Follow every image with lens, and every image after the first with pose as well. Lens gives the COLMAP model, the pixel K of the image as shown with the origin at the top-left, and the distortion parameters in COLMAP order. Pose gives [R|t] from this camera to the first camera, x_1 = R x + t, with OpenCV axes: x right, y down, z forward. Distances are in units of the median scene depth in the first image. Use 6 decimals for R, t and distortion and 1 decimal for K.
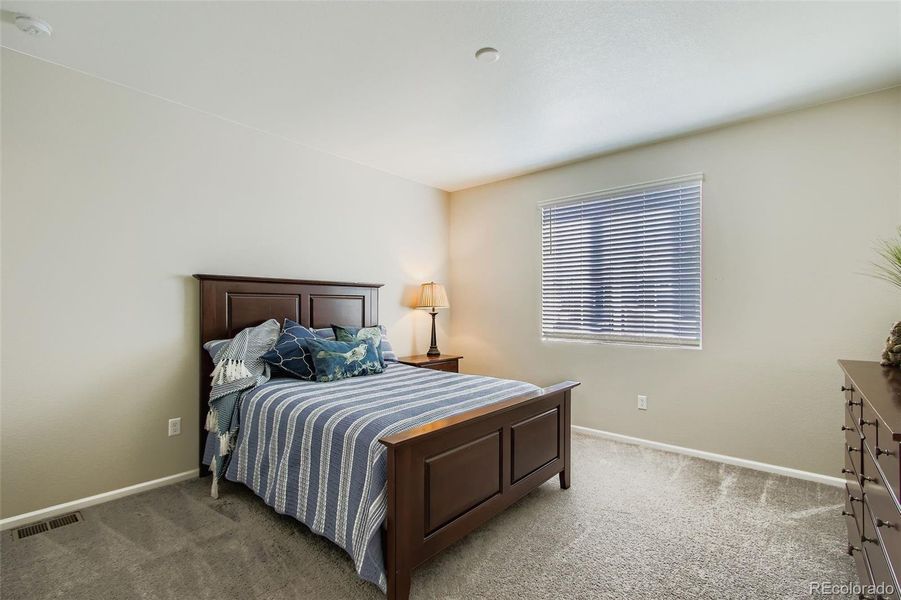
lens RADIAL K [[412.8, 0, 453.6], [0, 412.8, 314.6], [0, 0, 1]] dist [0.001895, 0.000333]
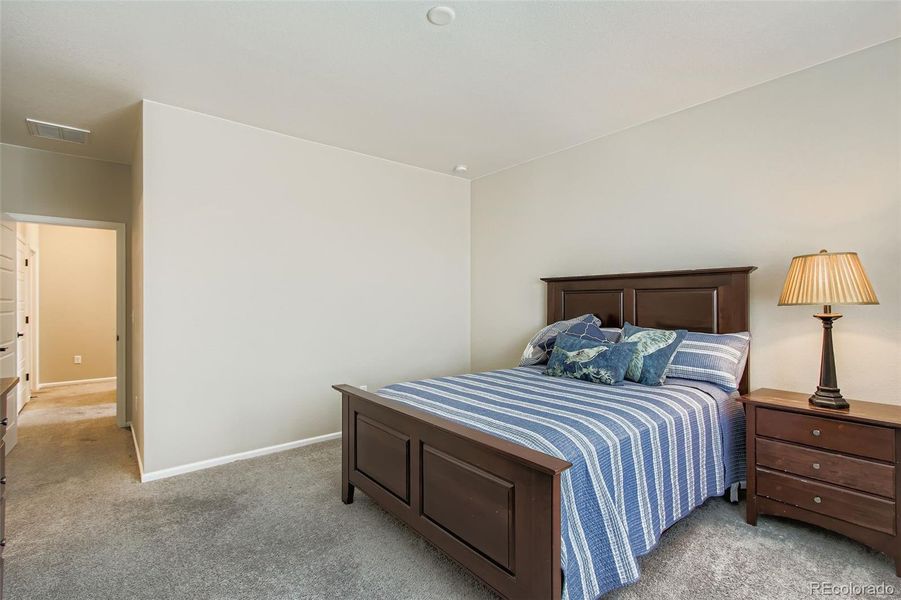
lens RADIAL K [[412.5, 0, 450.5], [0, 412.5, 300.0], [0, 0, 1]] dist [0.001055, 0.000174]
pose [[-0.181204, -0.000567, -0.983445, 0.710278], [-0.020807, 0.999778, 0.003257, -0.022390], [0.983225, 0.021053, -0.181175, 0.886692]]
